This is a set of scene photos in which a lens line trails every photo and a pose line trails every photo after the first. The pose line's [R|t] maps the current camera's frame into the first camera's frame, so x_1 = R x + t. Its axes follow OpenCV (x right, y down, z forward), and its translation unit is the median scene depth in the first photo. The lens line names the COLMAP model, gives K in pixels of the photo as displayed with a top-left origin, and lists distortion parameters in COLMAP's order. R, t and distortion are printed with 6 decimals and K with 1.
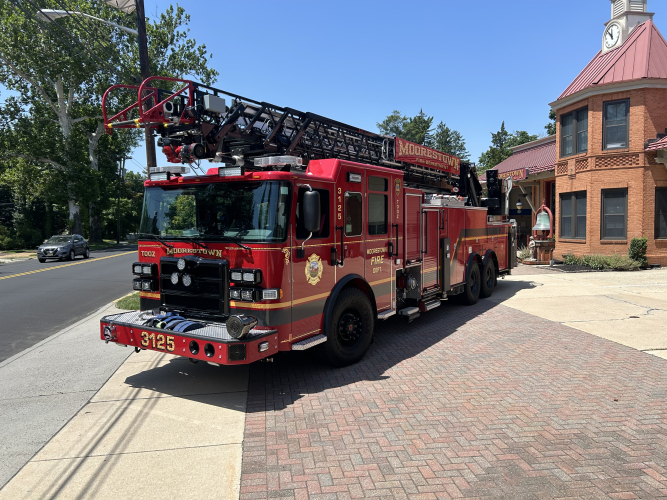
lens RADIAL K [[506.9, 0, 333.5], [0, 506.9, 250.0], [0, 0, 1]] dist [0.034803, -0.036710]
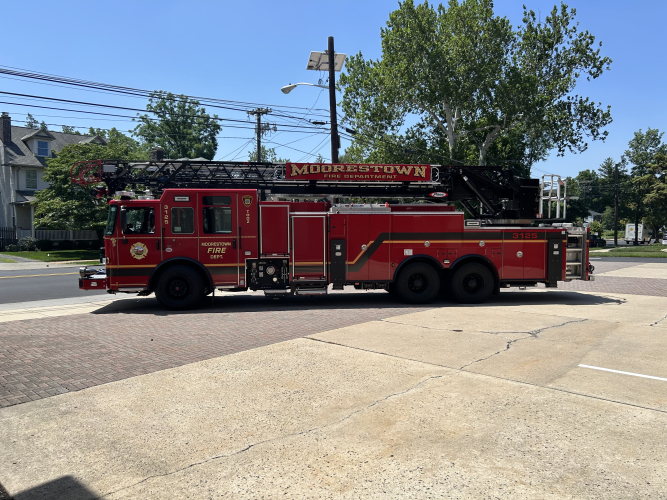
lens RADIAL K [[505.1, 0, 331.1], [0, 505.1, 251.5], [0, 0, 1]] dist [0.044261, -0.049685]
pose [[0.616362, 0.050798, -0.785823, 0.587621], [-0.047799, 0.998491, 0.027054, -0.013604], [0.786011, 0.020886, 0.617859, 0.130003]]
